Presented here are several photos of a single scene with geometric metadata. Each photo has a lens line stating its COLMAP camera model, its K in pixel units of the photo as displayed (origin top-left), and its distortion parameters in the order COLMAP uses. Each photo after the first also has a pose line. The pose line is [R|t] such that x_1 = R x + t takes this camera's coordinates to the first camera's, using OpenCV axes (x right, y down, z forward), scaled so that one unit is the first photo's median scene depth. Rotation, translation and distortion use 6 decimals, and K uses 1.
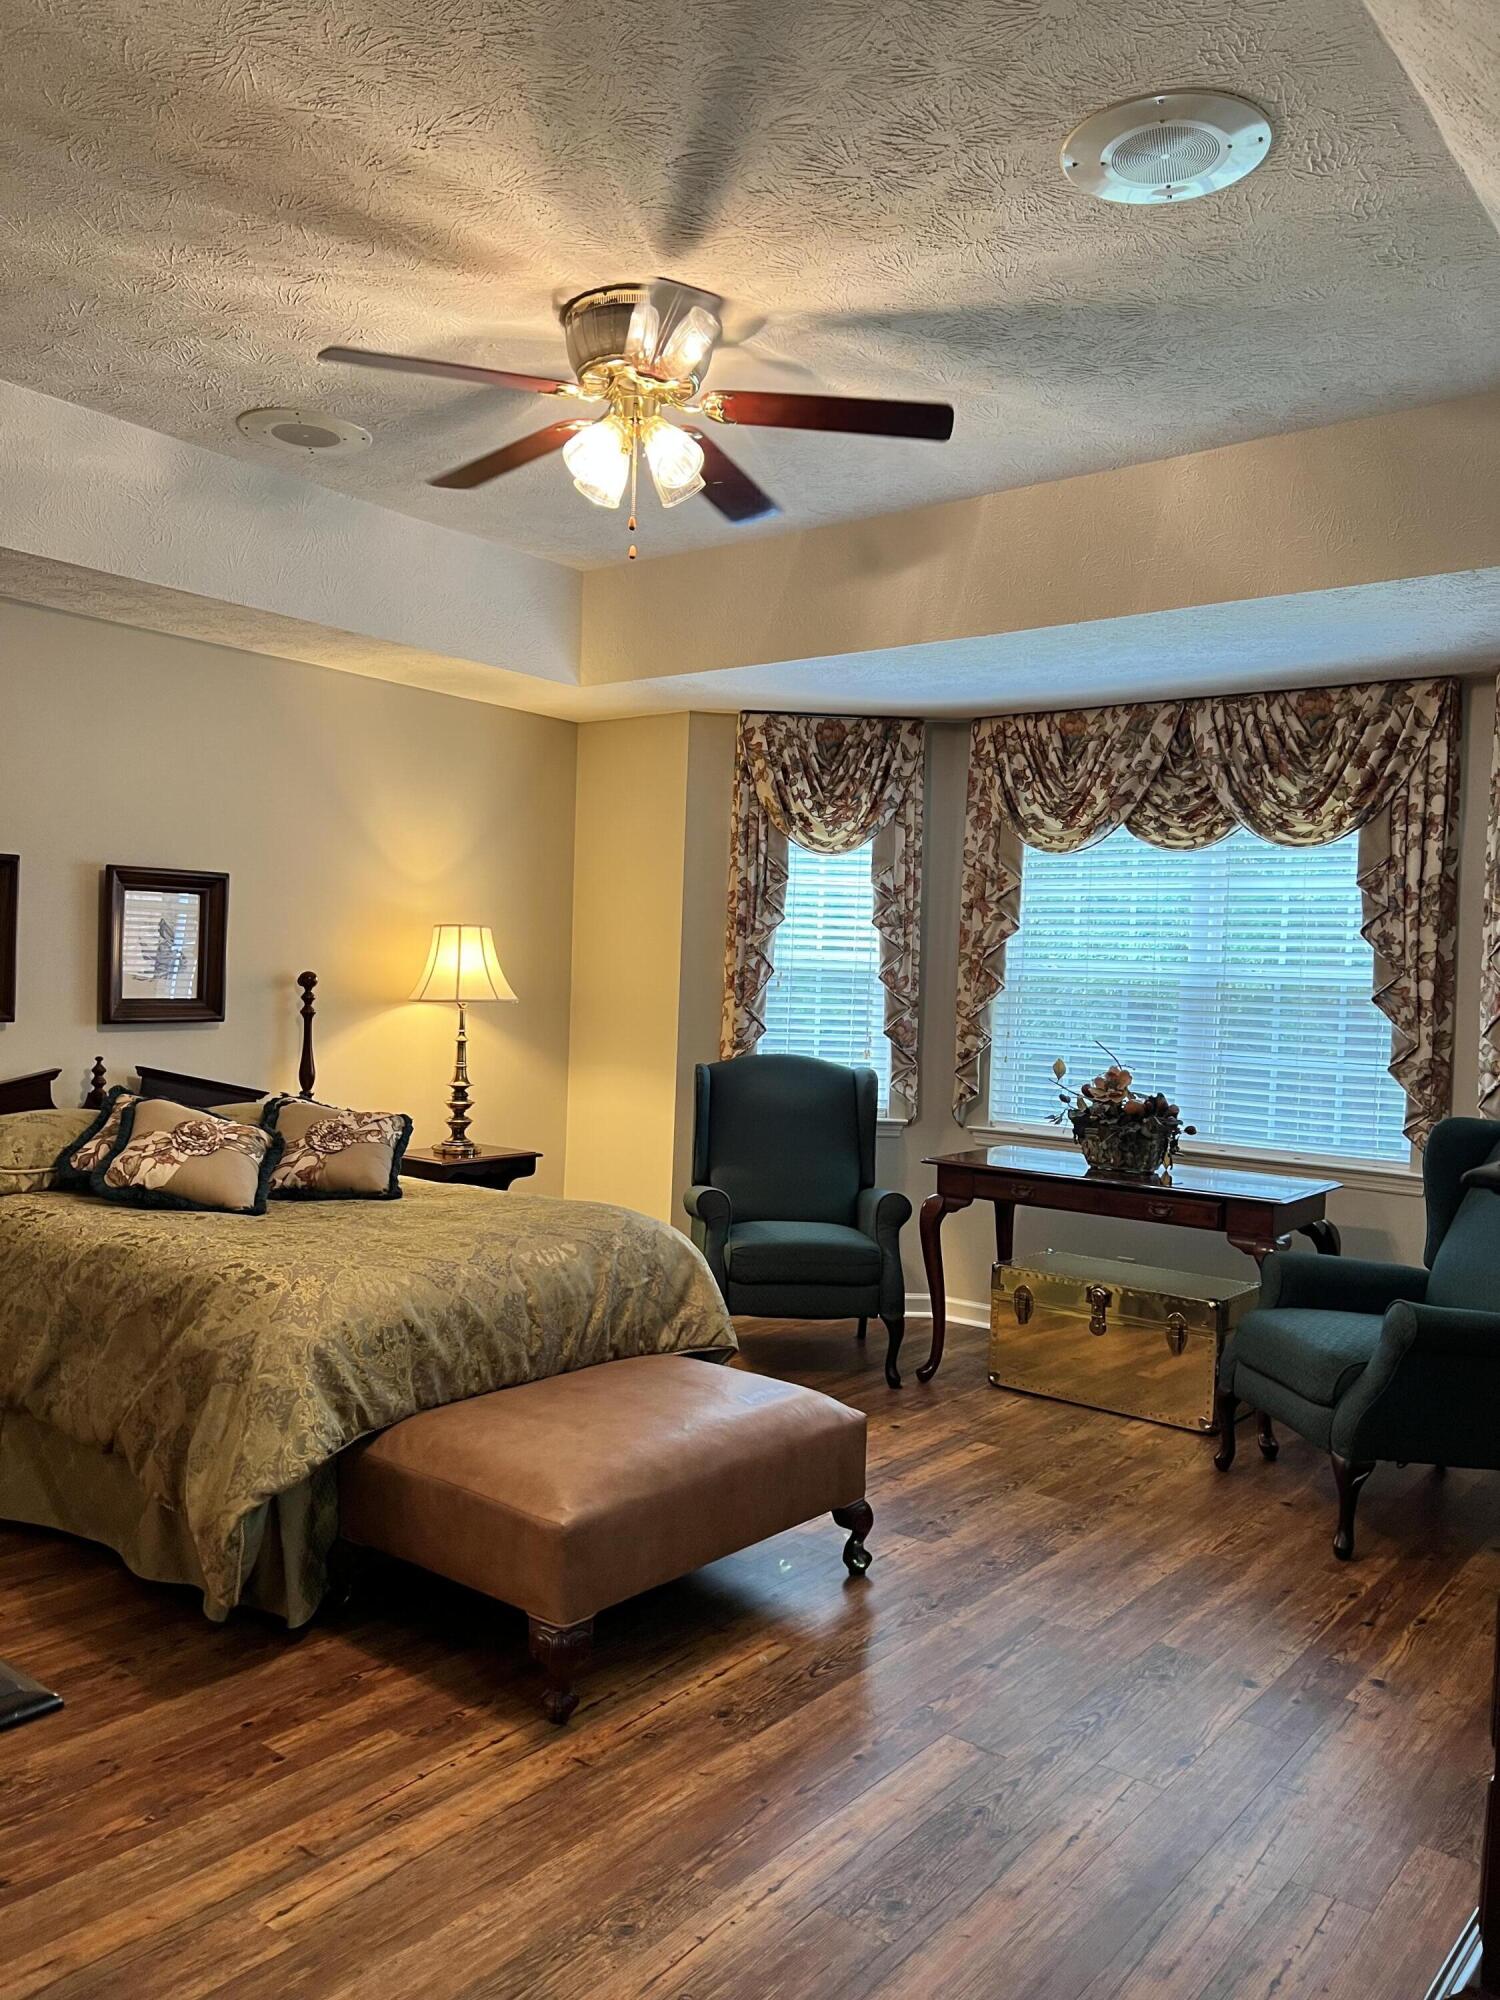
lens RADIAL K [[1501.2, 0, 750.0], [0, 1501.2, 1000.0], [0, 0, 1]] dist [-0.001827, 0.004243]
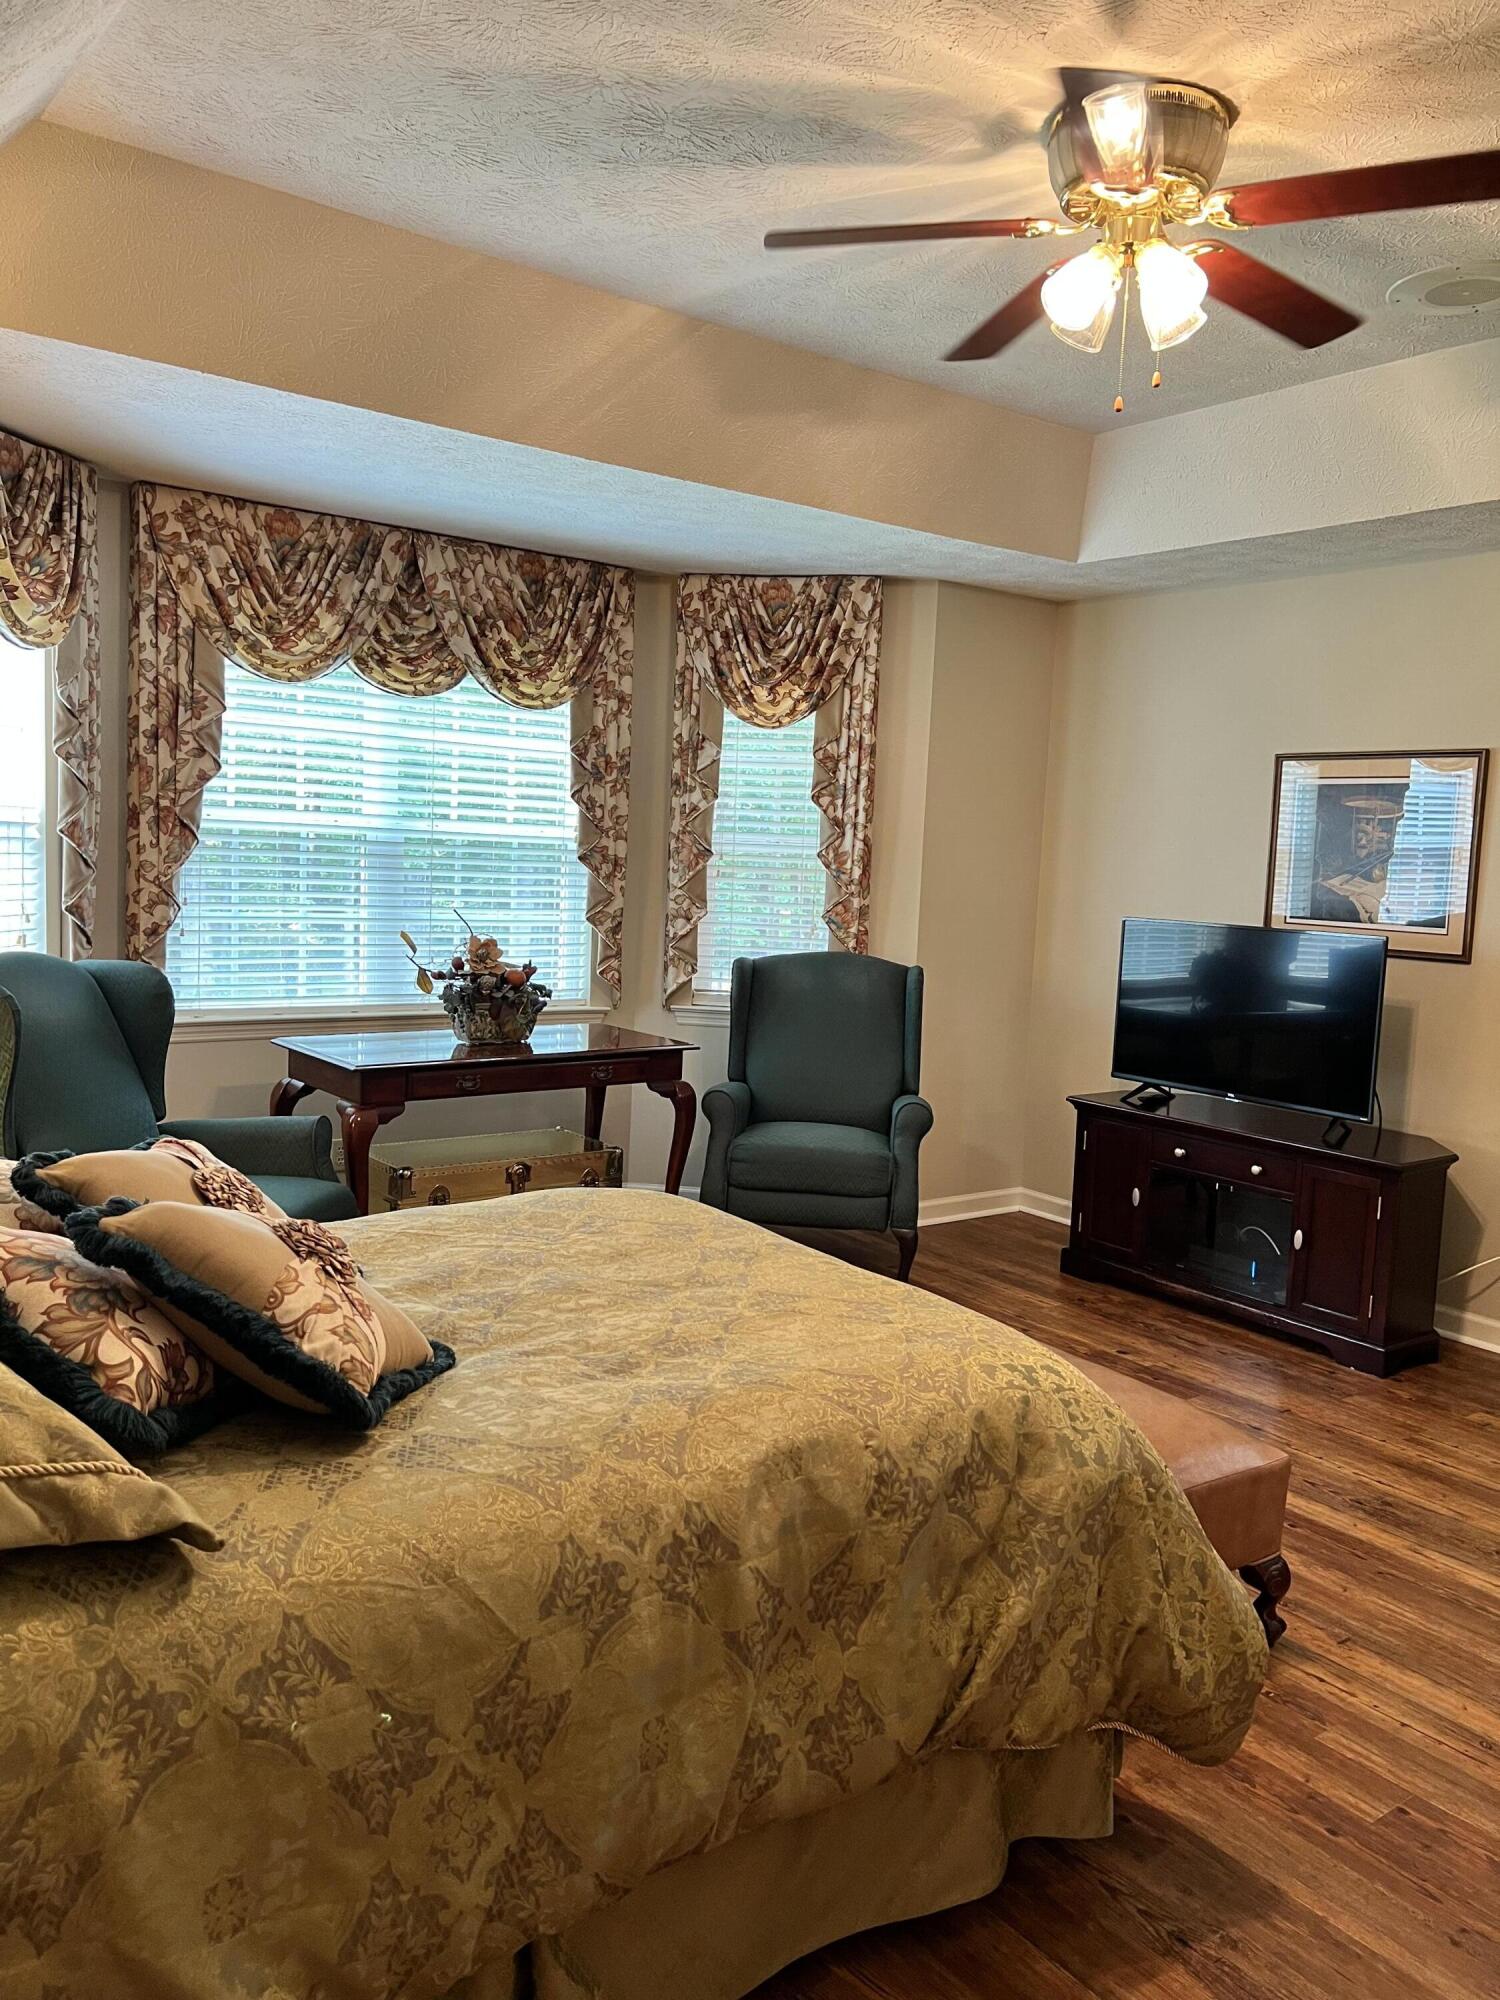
lens RADIAL K [[1501.2, 0, 750.0], [0, 1501.2, 1000.0], [0, 0, 1]] dist [-0.001827, 0.004243]
pose [[0.259283, -0.117347, 0.958646, -0.591175], [-0.025714, 0.991401, 0.128311, -0.039220], [-0.965459, -0.057919, 0.254035, 0.569987]]
